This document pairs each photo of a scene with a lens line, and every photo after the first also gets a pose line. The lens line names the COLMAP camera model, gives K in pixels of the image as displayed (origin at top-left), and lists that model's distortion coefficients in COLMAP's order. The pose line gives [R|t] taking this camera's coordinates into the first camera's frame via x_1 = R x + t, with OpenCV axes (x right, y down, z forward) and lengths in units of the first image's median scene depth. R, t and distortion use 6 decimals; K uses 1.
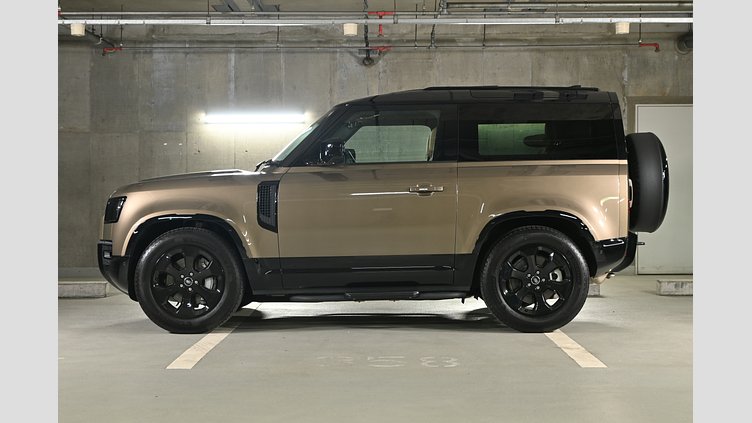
lens RADIAL K [[1234.3, 0, 378.8], [0, 1234.3, 209.9], [0, 0, 1]] dist [0.067616, 0.000000]
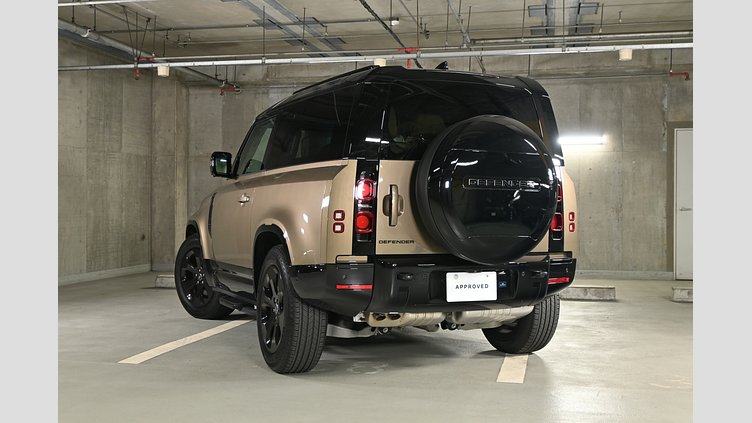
lens RADIAL K [[871.9, 0, 372.6], [0, 871.9, 205.9], [0, 0, 1]] dist [0.031227, 0.000000]
pose [[0.971238, 0.006946, -0.238008, 0.133686], [-0.010120, 0.999875, -0.012116, -0.002625], [0.237894, 0.014176, 0.971188, 0.167707]]
